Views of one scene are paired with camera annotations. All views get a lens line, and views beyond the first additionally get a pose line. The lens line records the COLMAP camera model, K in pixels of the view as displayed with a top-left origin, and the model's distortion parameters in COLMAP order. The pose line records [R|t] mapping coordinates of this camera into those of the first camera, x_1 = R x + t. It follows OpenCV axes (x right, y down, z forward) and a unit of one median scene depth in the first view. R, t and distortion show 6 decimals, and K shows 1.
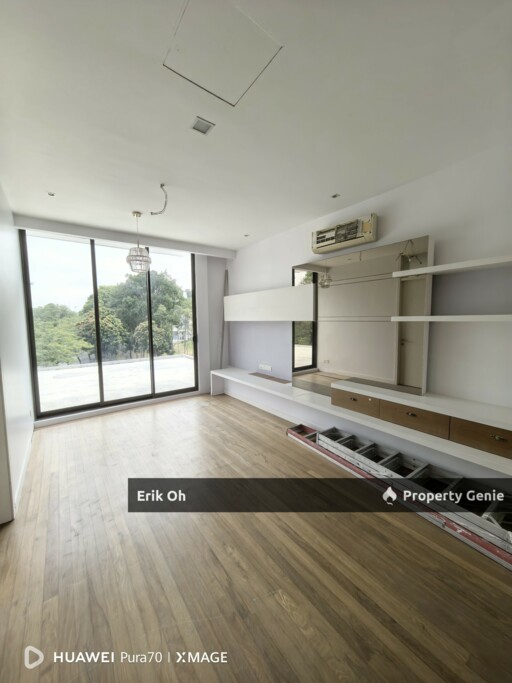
lens RADIAL K [[257.2, 0, 256.0], [0, 257.2, 341.5], [0, 0, 1]] dist [0.000097, -0.000025]
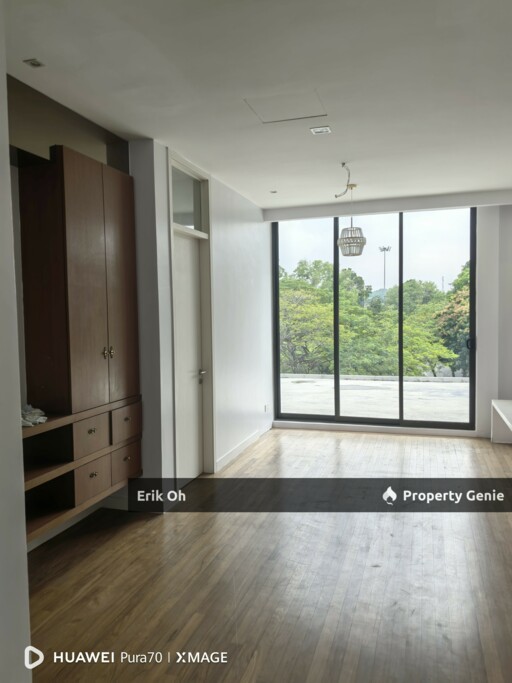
lens RADIAL K [[543.3, 0, 256.0], [0, 543.3, 341.5], [0, 0, 1]] dist [0.003891, 0.001204]
pose [[0.580381, 0.046960, -0.812990, 0.506673], [-0.062764, 0.997946, 0.012838, -0.002066], [0.811923, 0.043575, 0.582136, -0.167212]]
